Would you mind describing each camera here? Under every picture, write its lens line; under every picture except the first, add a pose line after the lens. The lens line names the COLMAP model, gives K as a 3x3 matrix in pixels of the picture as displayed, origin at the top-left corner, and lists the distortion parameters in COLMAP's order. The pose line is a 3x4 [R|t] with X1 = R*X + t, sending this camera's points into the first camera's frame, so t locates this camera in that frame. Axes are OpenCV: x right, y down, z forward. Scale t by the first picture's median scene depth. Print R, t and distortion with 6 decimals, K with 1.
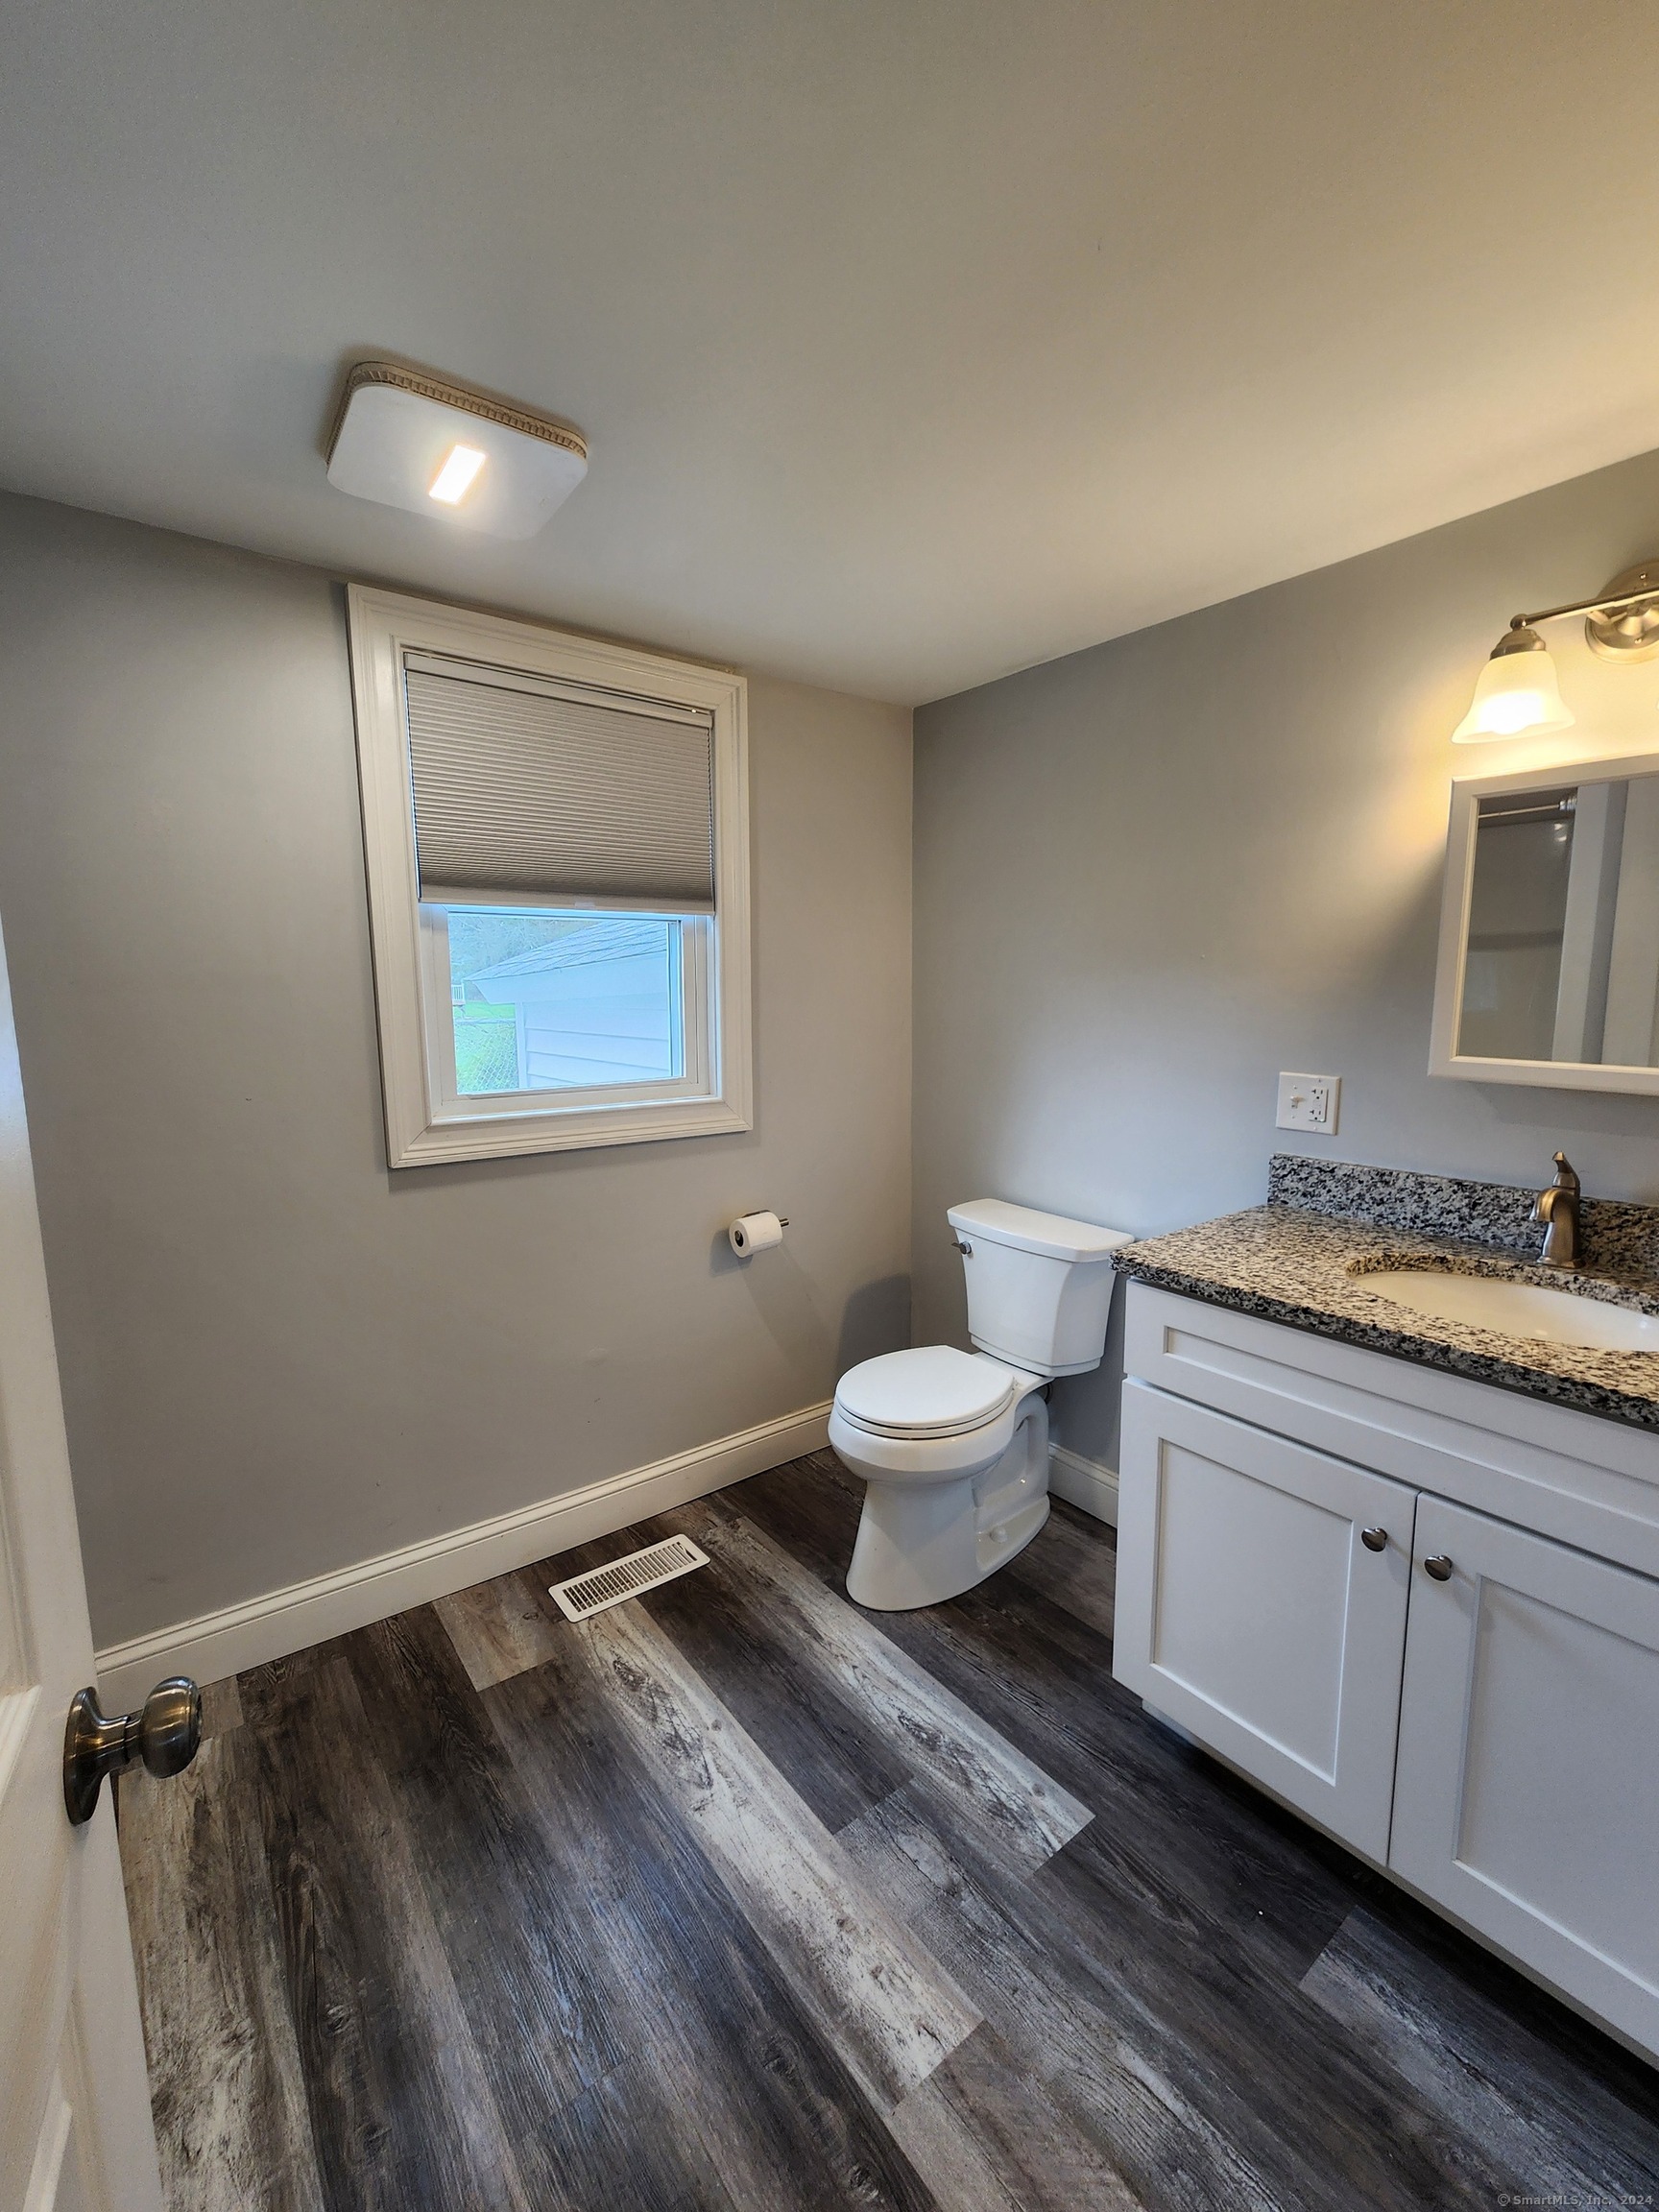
lens RADIAL K [[900.4, 0, 832.7], [0, 900.4, 1097.9], [0, 0, 1]] dist [-0.006177, 0.002135]
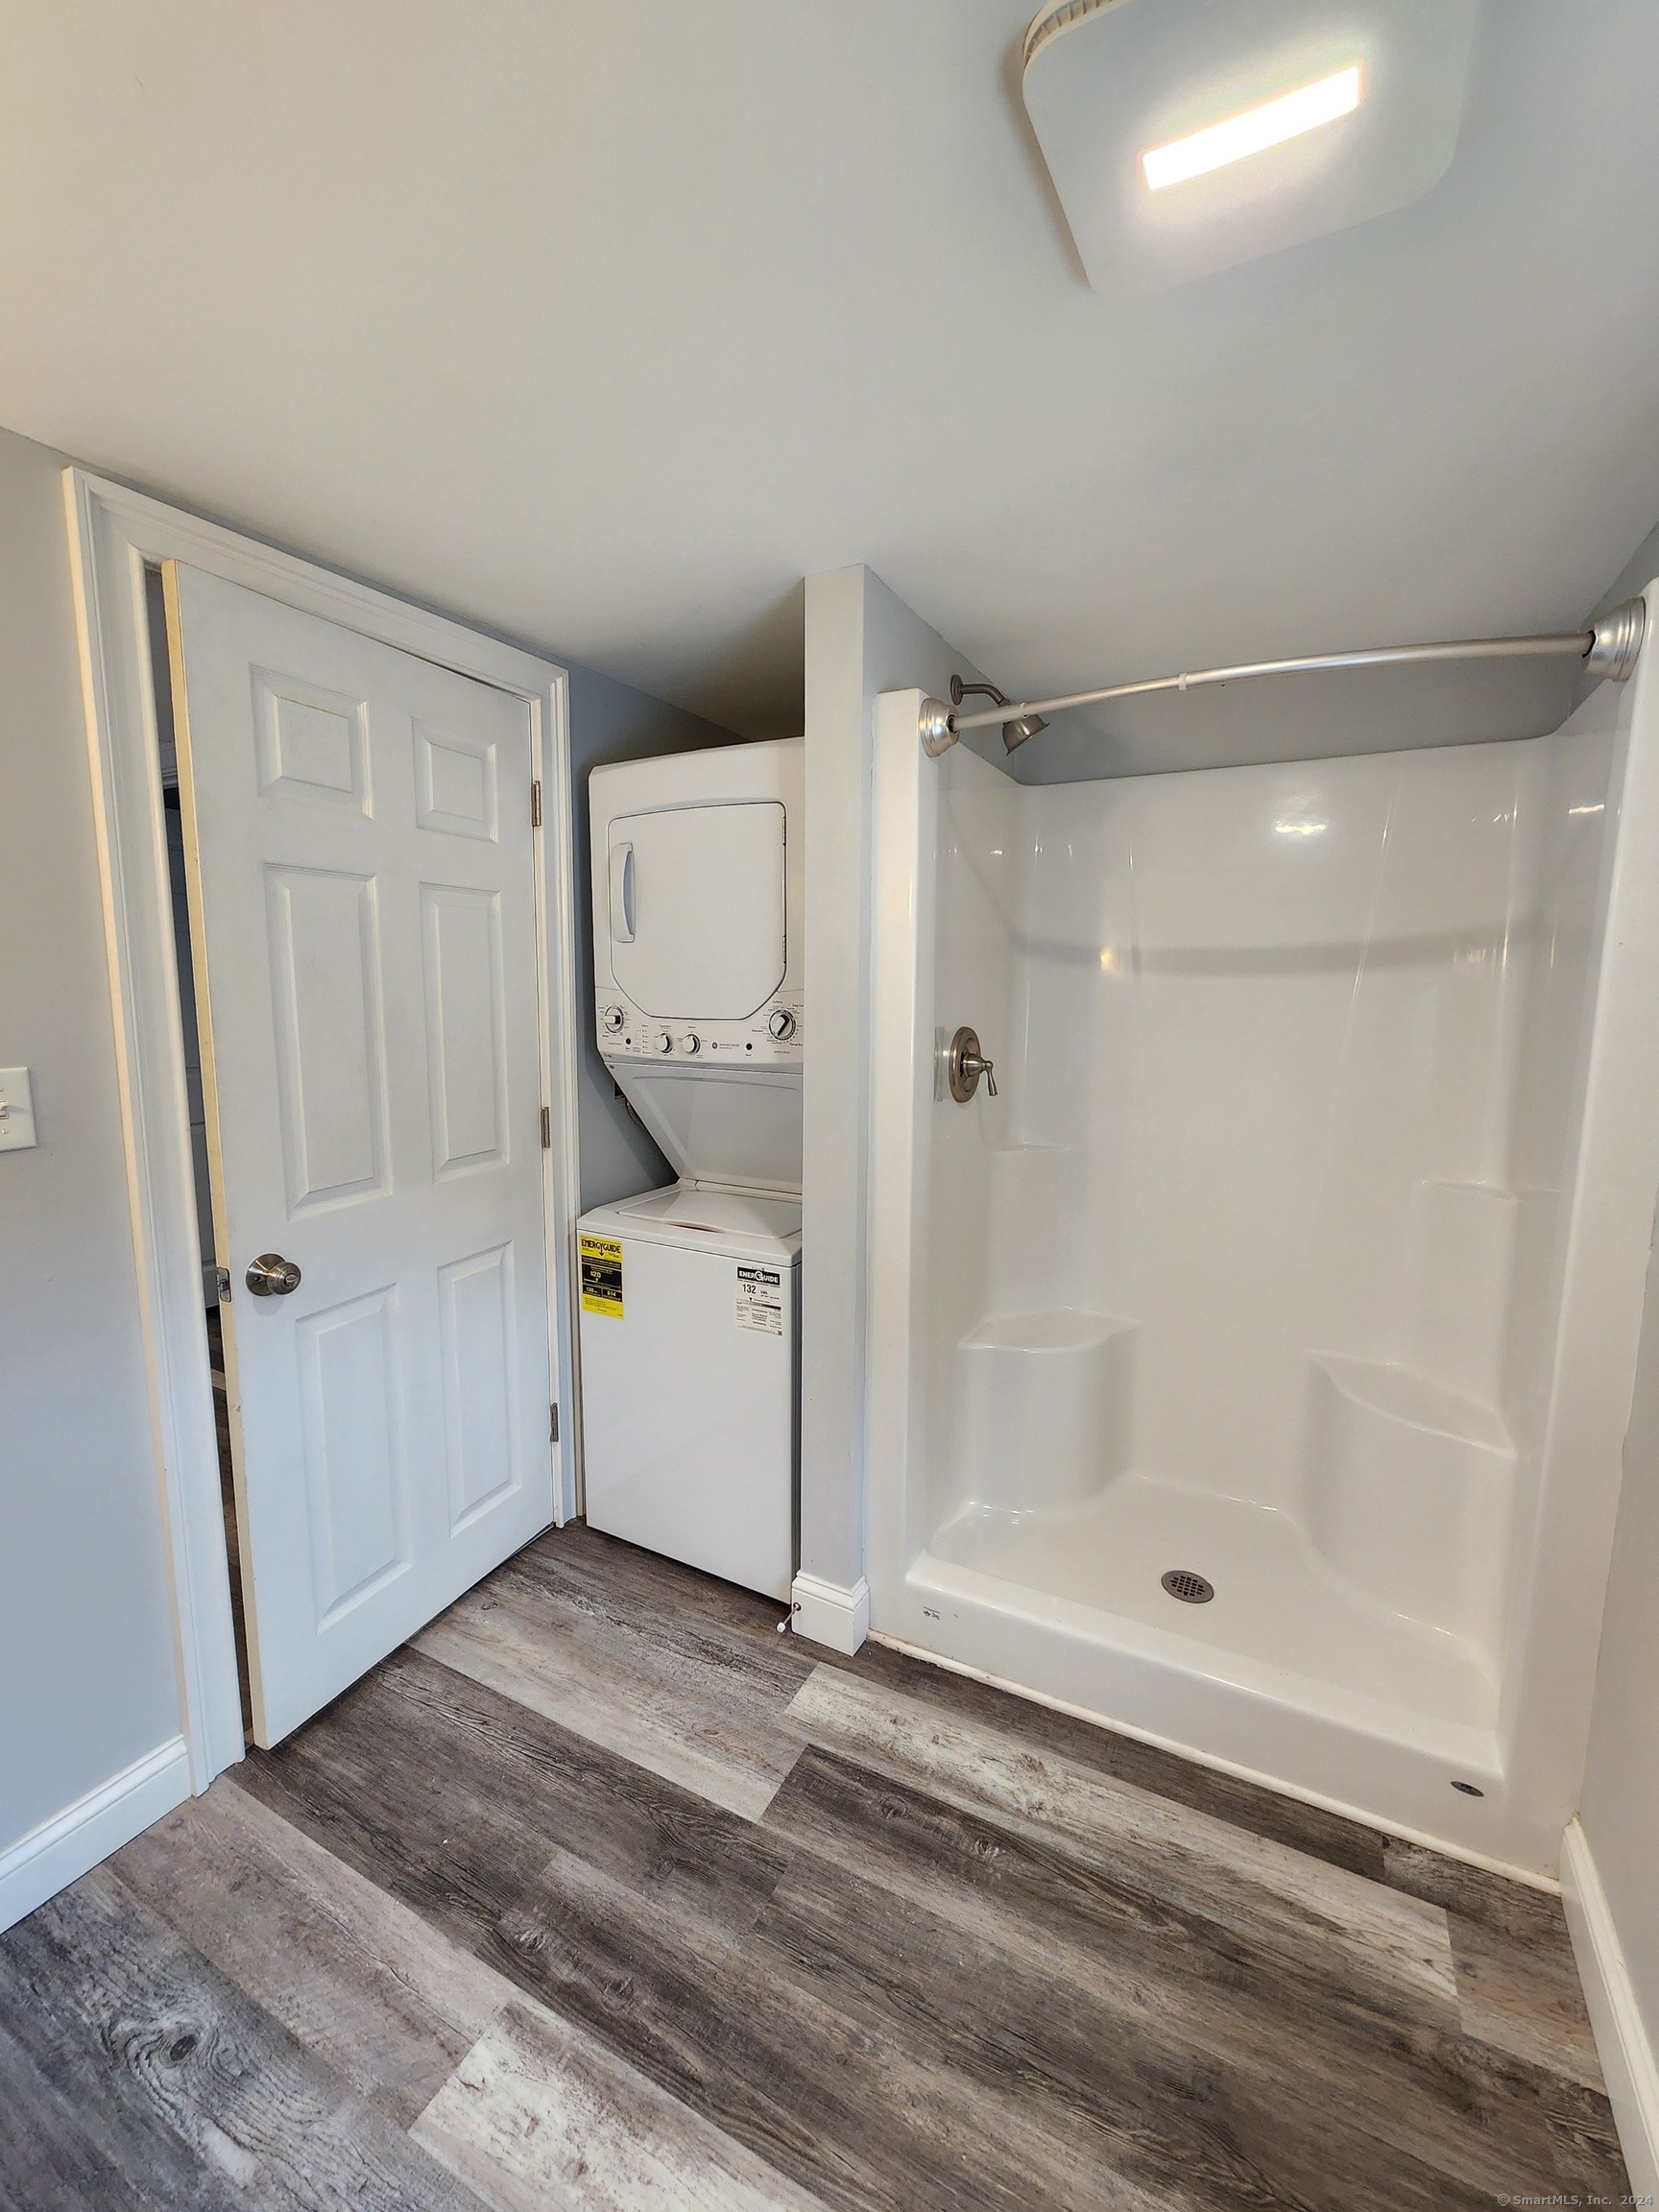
lens RADIAL K [[900.4, 0, 828.7], [0, 900.4, 1100.1], [0, 0, 1]] dist [-0.006177, 0.002135]
pose [[-0.908772, 0.056331, -0.413474, 0.095869], [-0.053839, 0.966738, 0.250039, -0.258469], [0.413806, 0.249490, -0.875511, 1.705401]]
